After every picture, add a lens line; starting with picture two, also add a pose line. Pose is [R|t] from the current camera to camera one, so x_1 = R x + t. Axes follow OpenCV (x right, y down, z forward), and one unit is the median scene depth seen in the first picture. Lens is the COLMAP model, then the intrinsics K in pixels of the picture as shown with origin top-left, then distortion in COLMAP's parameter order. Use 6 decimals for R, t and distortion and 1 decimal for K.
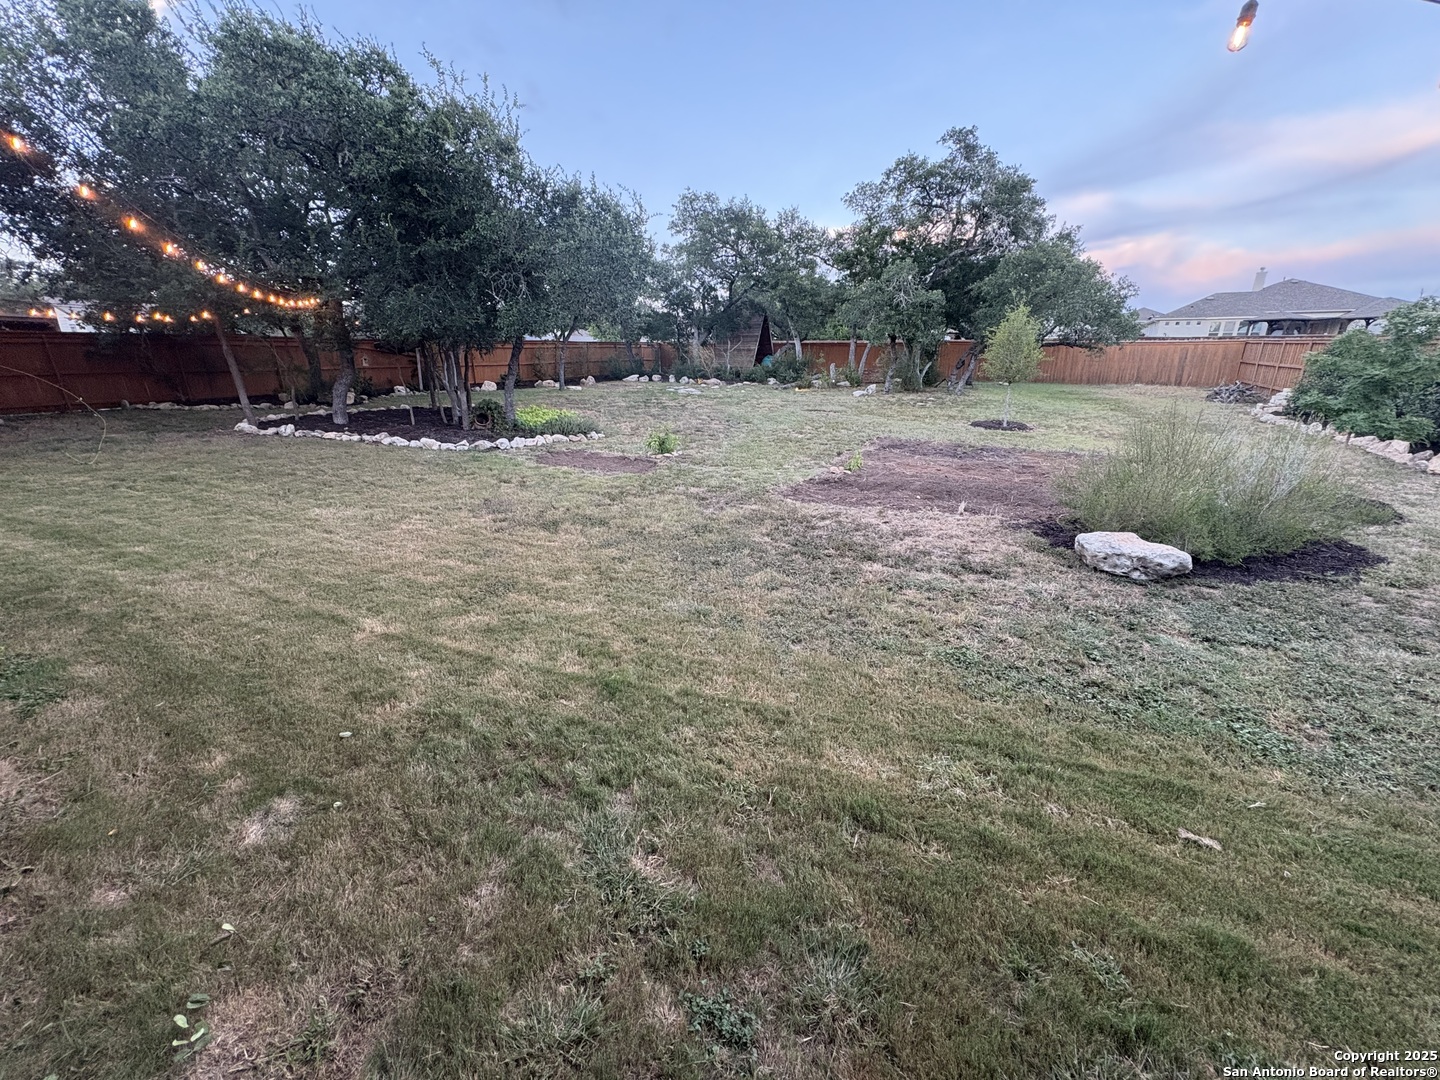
lens RADIAL K [[572.8, 0, 720.0], [0, 572.8, 539.1], [0, 0, 1]] dist [0.001409, 0.000004]
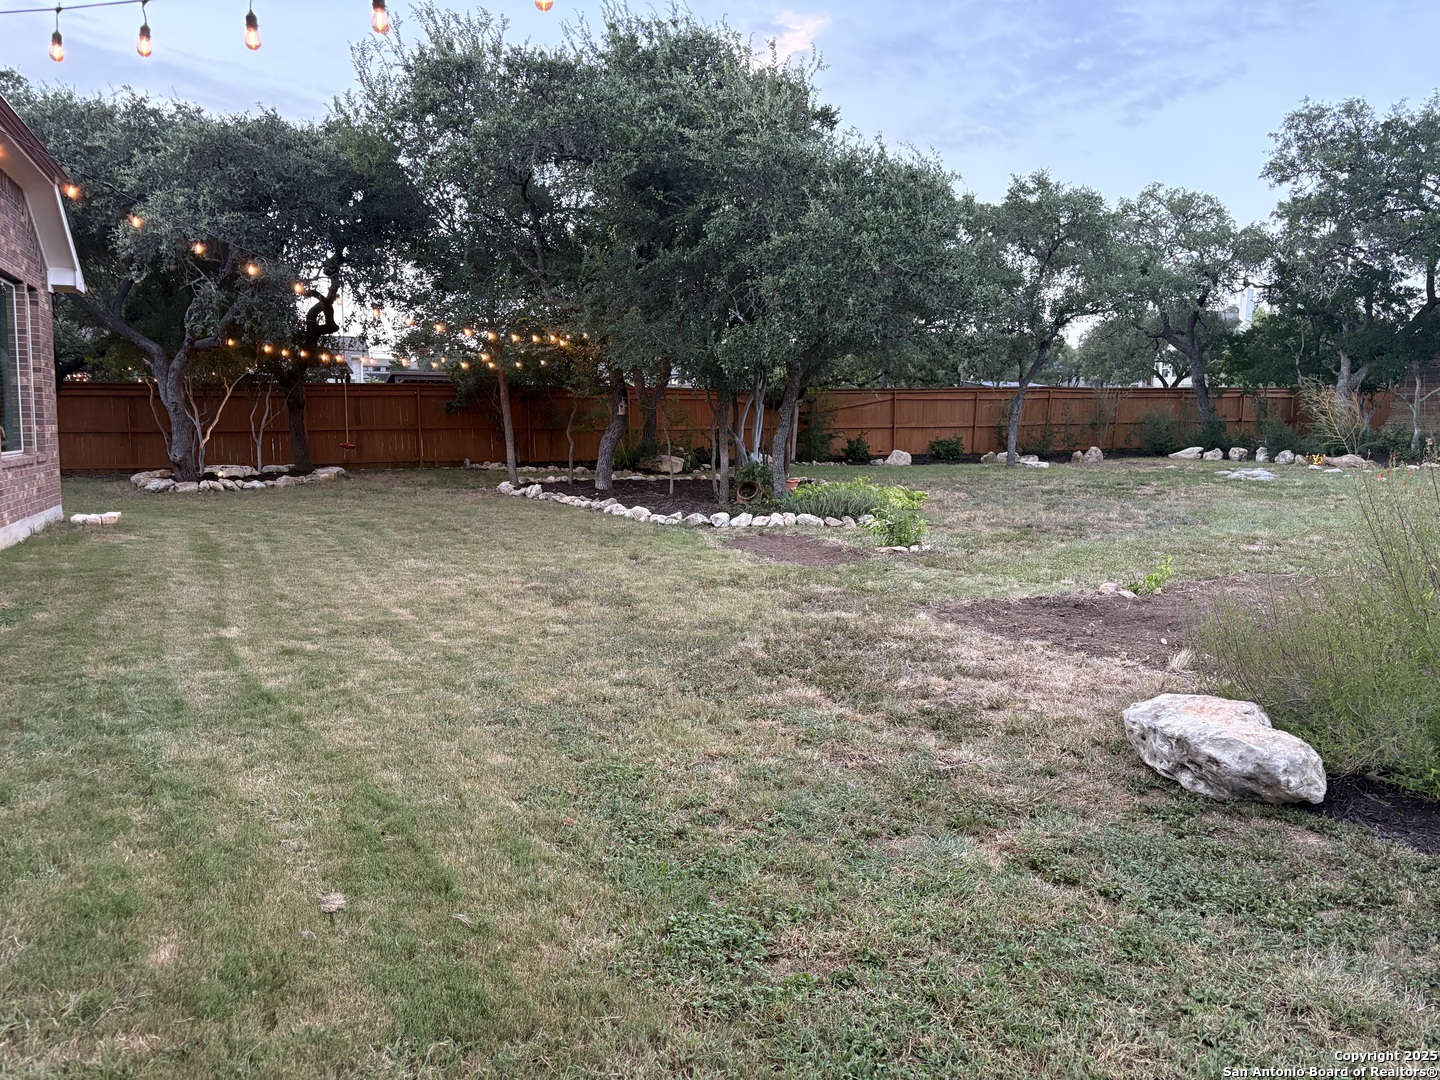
lens RADIAL K [[1107.4, 0, 718.7], [0, 1107.4, 539.1], [0, 0, 1]] dist [0.009168, -0.000581]
pose [[0.760884, 0.066985, -0.645421, 0.405309], [-0.198716, 0.970922, -0.133499, 0.027628], [0.617712, 0.229833, 0.752070, 0.011351]]
